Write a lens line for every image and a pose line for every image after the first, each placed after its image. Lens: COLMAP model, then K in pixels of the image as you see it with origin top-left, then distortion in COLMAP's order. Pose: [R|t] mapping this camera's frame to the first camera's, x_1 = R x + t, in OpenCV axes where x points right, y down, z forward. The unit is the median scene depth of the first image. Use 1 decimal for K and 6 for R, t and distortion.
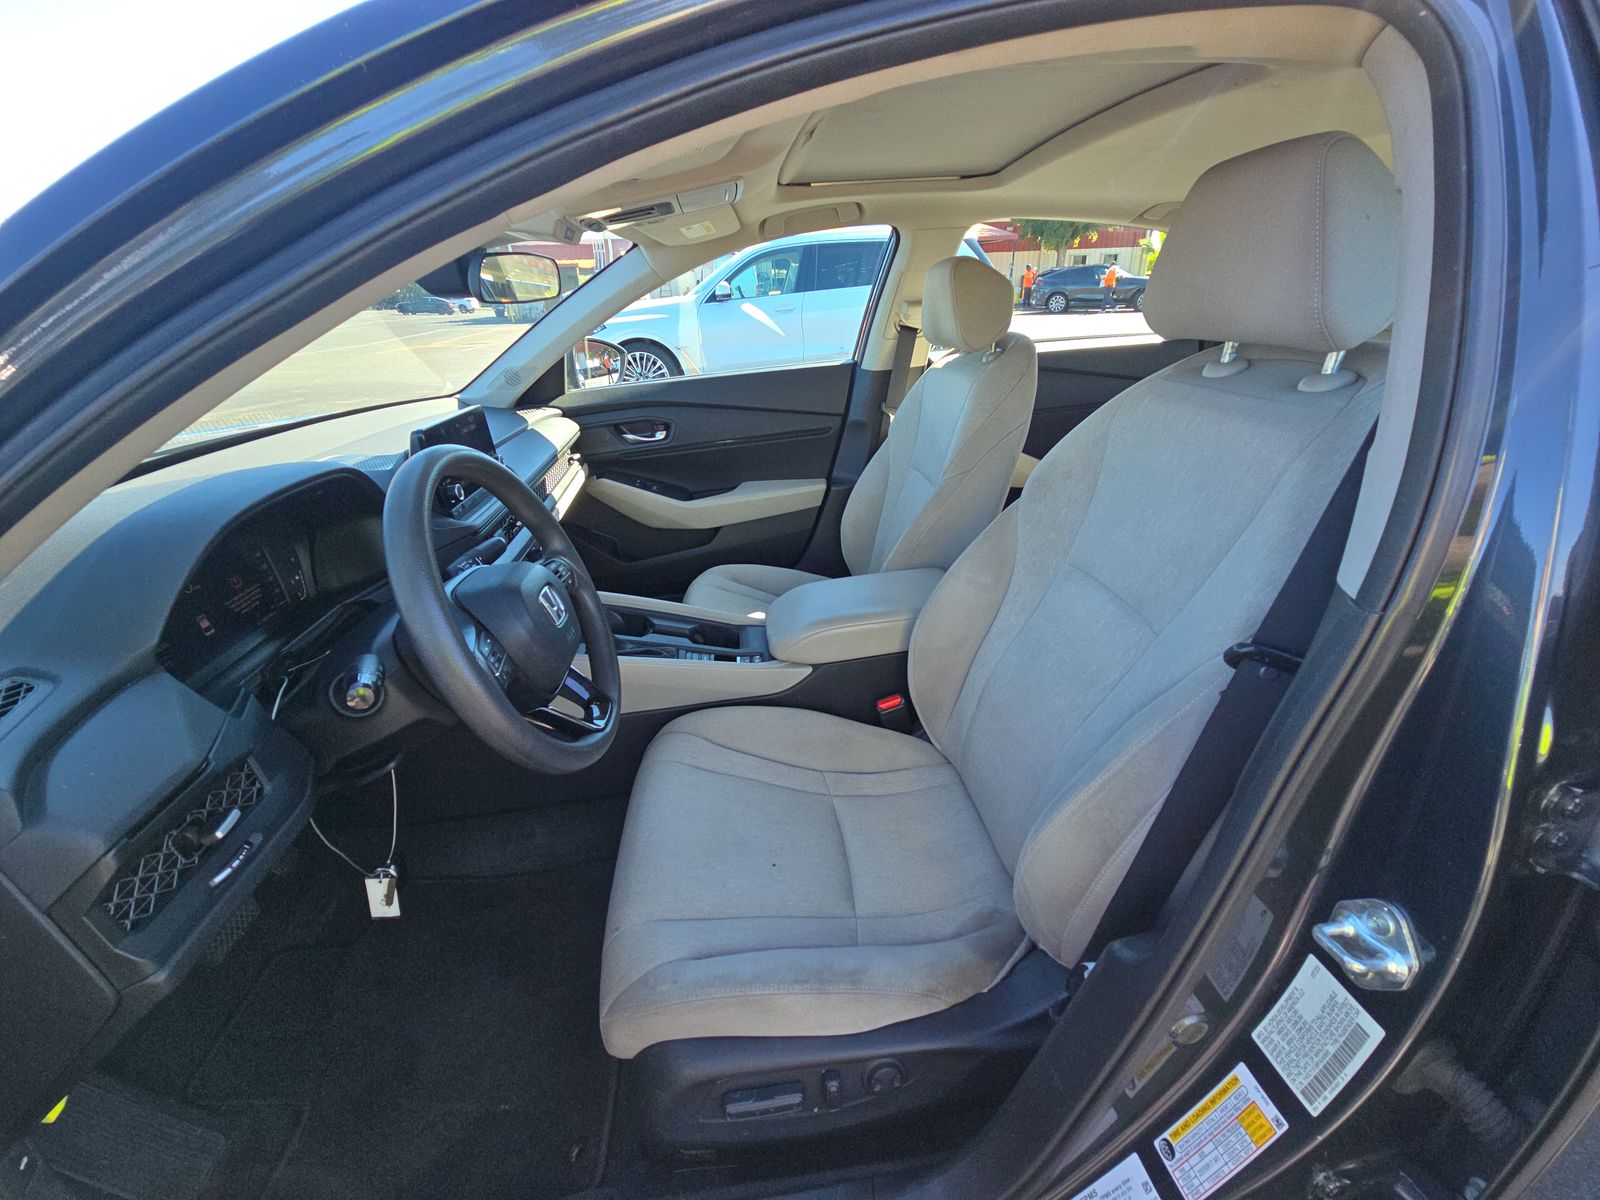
lens RADIAL K [[644.6, 0, 804.8], [0, 644.6, 595.0], [0, 0, 1]] dist [0.011153, -0.008263]
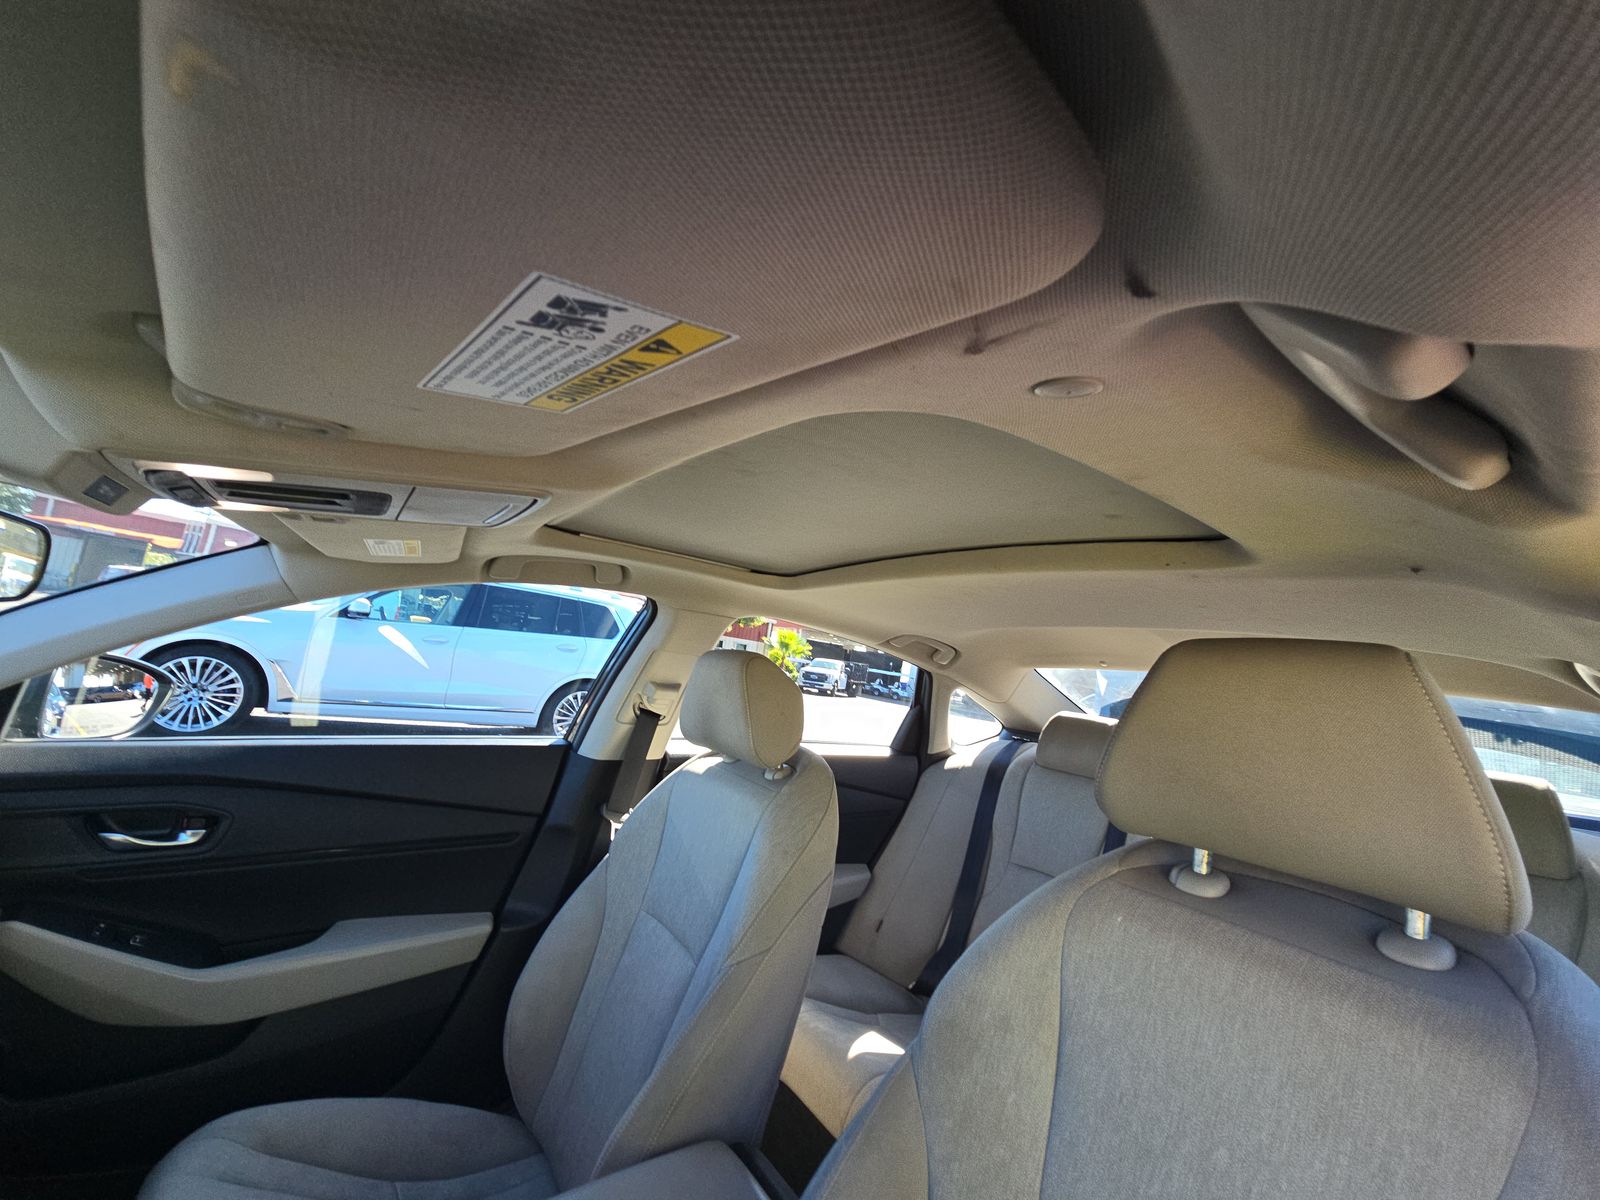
lens RADIAL K [[644.6, 0, 790.5], [0, 644.6, 593.5], [0, 0, 1]] dist [0.011153, -0.008263]
pose [[0.866882, 0.212089, 0.451148, -0.075148], [0.044501, 0.868450, -0.493776, -0.135519], [-0.496524, 0.448122, 0.743405, 0.248149]]
